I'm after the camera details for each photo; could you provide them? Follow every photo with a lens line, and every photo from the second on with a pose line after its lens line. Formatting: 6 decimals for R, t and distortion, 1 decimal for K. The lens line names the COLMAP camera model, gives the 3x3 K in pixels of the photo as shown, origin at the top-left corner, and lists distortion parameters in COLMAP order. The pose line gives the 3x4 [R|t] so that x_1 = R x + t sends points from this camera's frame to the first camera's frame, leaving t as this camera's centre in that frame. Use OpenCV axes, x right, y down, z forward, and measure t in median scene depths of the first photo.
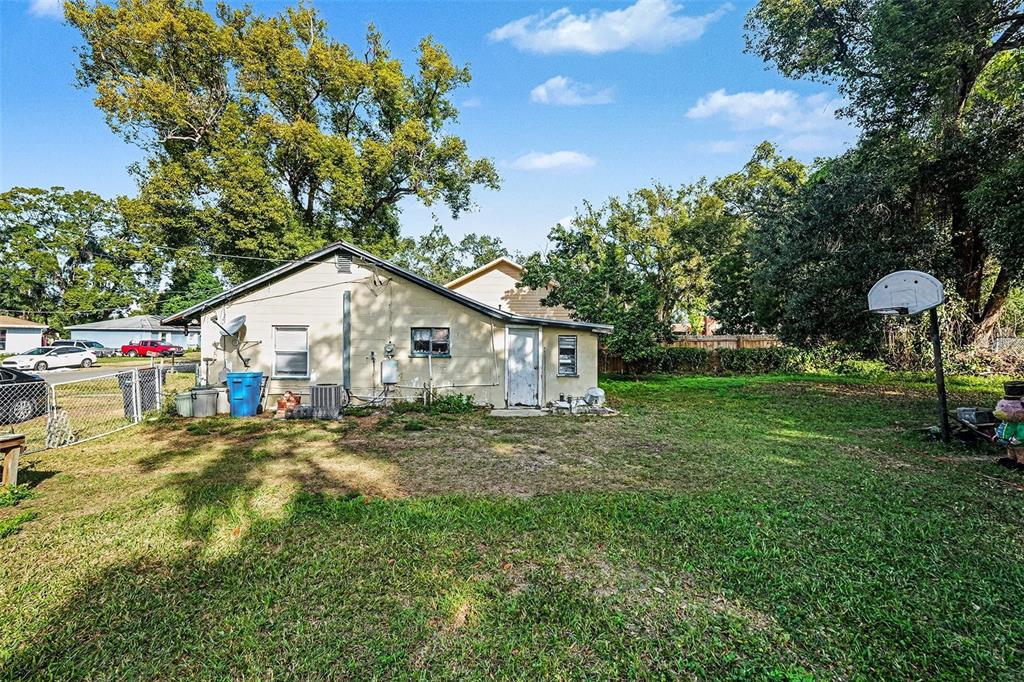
lens RADIAL K [[458.0, 0, 492.3], [0, 458.0, 324.2], [0, 0, 1]] dist [0.000274, 0.000073]
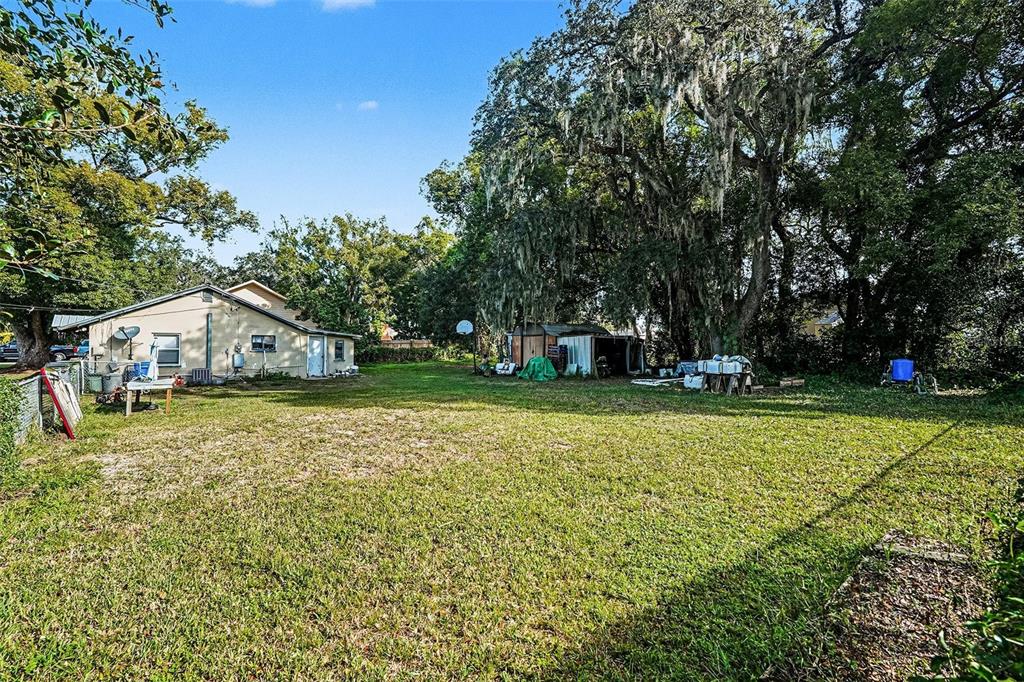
lens RADIAL K [[458.0, 0, 511.5], [0, 458.0, 340.8], [0, 0, 1]] dist [0.000274, 0.000073]
pose [[0.747277, 0.004731, 0.664496, -0.515507], [-0.022735, 0.999571, 0.018451, -0.022077], [-0.664124, -0.028895, 0.747064, -0.848175]]
